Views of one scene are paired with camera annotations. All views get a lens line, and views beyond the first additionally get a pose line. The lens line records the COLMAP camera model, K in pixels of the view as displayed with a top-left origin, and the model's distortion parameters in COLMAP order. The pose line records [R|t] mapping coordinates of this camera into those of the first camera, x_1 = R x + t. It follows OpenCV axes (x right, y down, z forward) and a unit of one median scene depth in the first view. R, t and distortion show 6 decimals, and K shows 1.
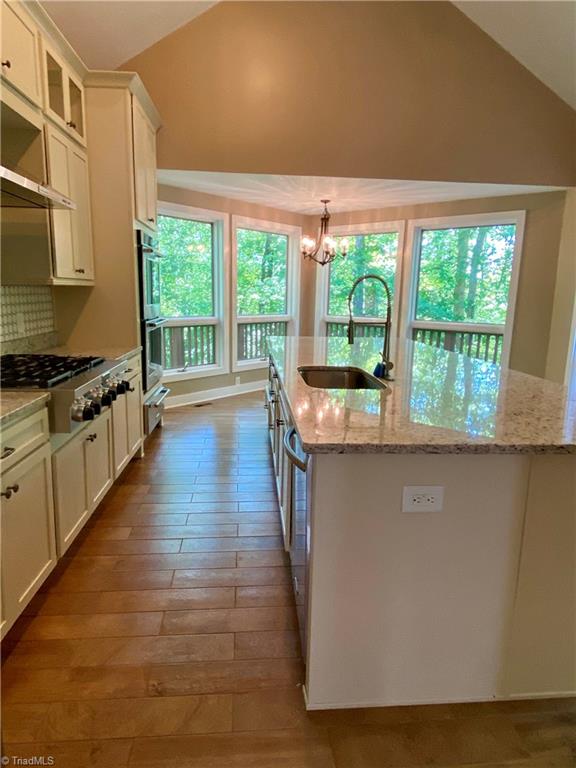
lens RADIAL K [[476.7, 0, 288.0], [0, 476.7, 384.0], [0, 0, 1]] dist [0.006809, 0.001325]
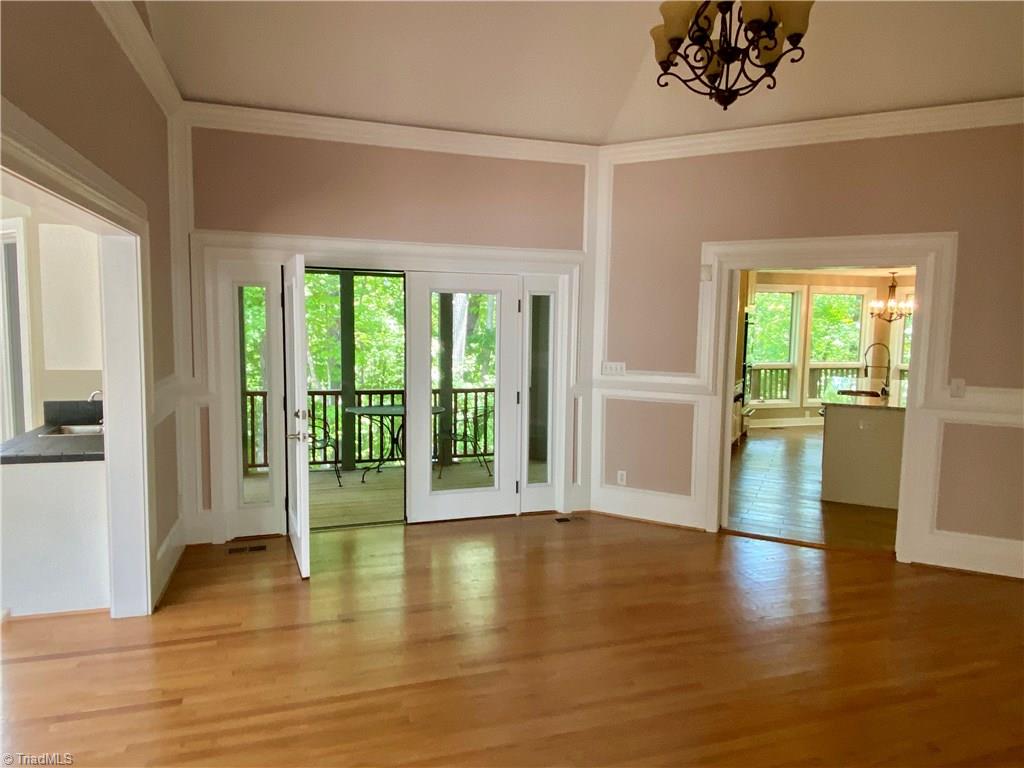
lens RADIAL K [[635.6, 0, 512.0], [0, 635.6, 384.0], [0, 0, 1]] dist [0.006809, 0.001325]
pose [[0.847753, 0.044910, -0.528487, 0.116708], [-0.097020, 0.992727, -0.071270, 0.110394], [0.521443, 0.111693, 0.845945, -0.818669]]
